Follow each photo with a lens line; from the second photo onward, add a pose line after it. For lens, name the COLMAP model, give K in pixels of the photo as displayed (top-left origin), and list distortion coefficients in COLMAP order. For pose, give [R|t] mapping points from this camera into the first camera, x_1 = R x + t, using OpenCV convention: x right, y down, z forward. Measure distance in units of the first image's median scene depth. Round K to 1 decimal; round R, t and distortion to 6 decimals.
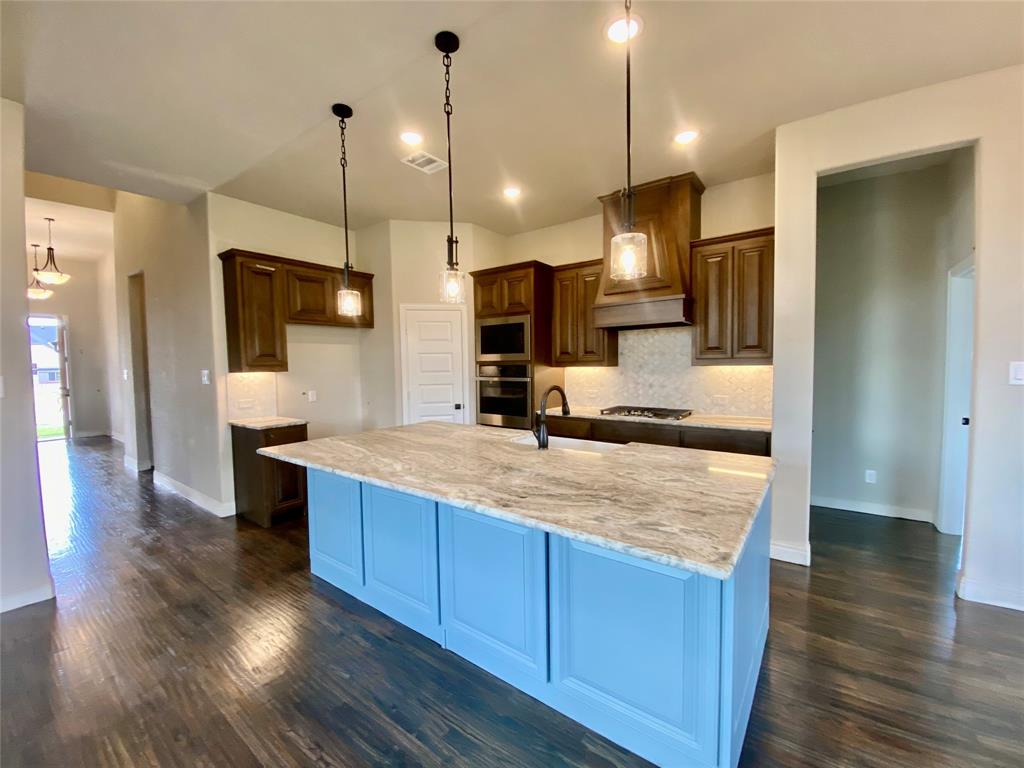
lens RADIAL K [[419.1, 0, 512.0], [0, 419.1, 384.0], [0, 0, 1]] dist [0.022385, -0.021800]
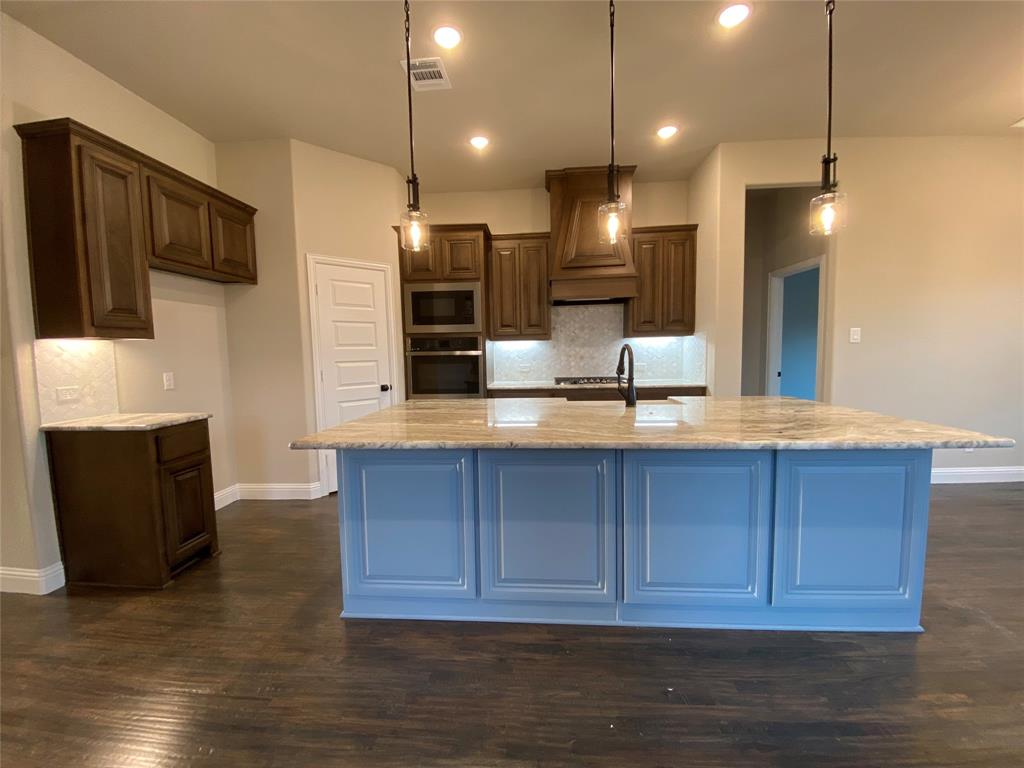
lens RADIAL K [[419.1, 0, 512.0], [0, 419.1, 384.0], [0, 0, 1]] dist [0.022385, -0.021800]
pose [[0.842698, -0.043235, 0.536648, -0.417958], [0.035157, 0.999062, 0.025282, 0.039464], [-0.537238, -0.002438, 0.843427, 0.184174]]
